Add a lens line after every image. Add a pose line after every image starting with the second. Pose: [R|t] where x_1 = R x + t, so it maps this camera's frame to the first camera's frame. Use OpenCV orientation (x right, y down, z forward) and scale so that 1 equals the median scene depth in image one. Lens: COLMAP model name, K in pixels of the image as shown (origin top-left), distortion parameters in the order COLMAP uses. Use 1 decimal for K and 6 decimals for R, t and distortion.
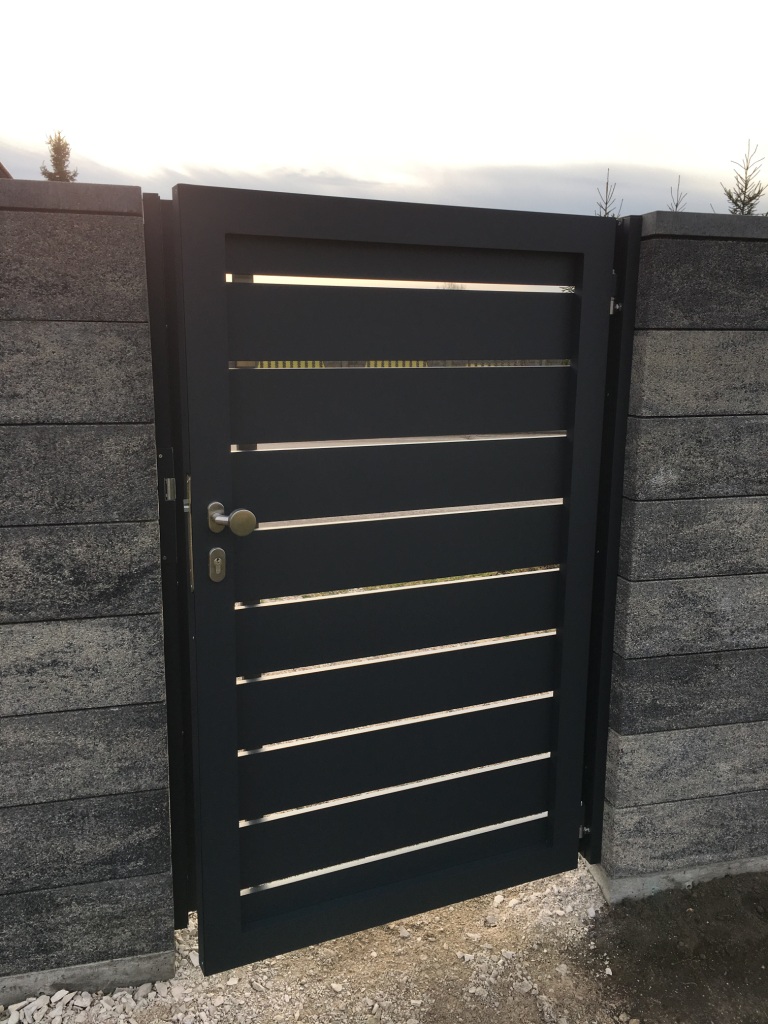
lens RADIAL K [[876.5, 0, 388.1], [0, 876.5, 512.8], [0, 0, 1]] dist [0.046094, -0.051763]
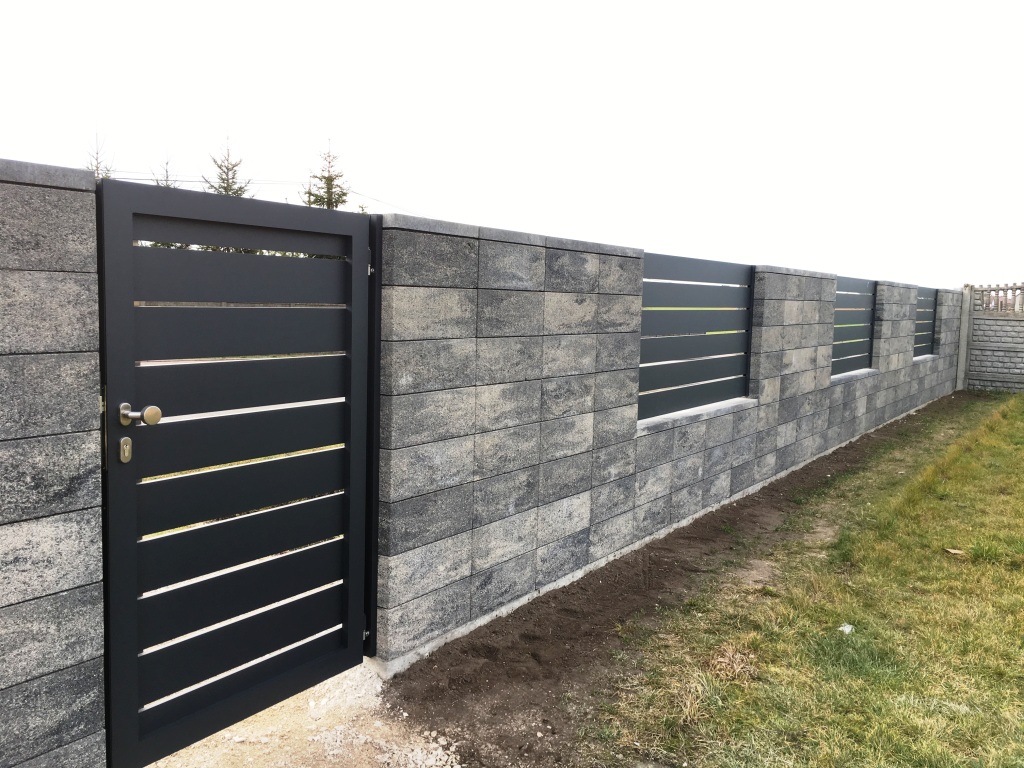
lens RADIAL K [[876.5, 0, 516.3], [0, 876.5, 381.2], [0, 0, 1]] dist [0.046094, -0.051763]
pose [[0.749759, -0.052958, 0.659589, -0.572810], [0.111971, 0.992571, -0.047585, 0.059183], [-0.652169, 0.109532, 0.750119, -0.294543]]
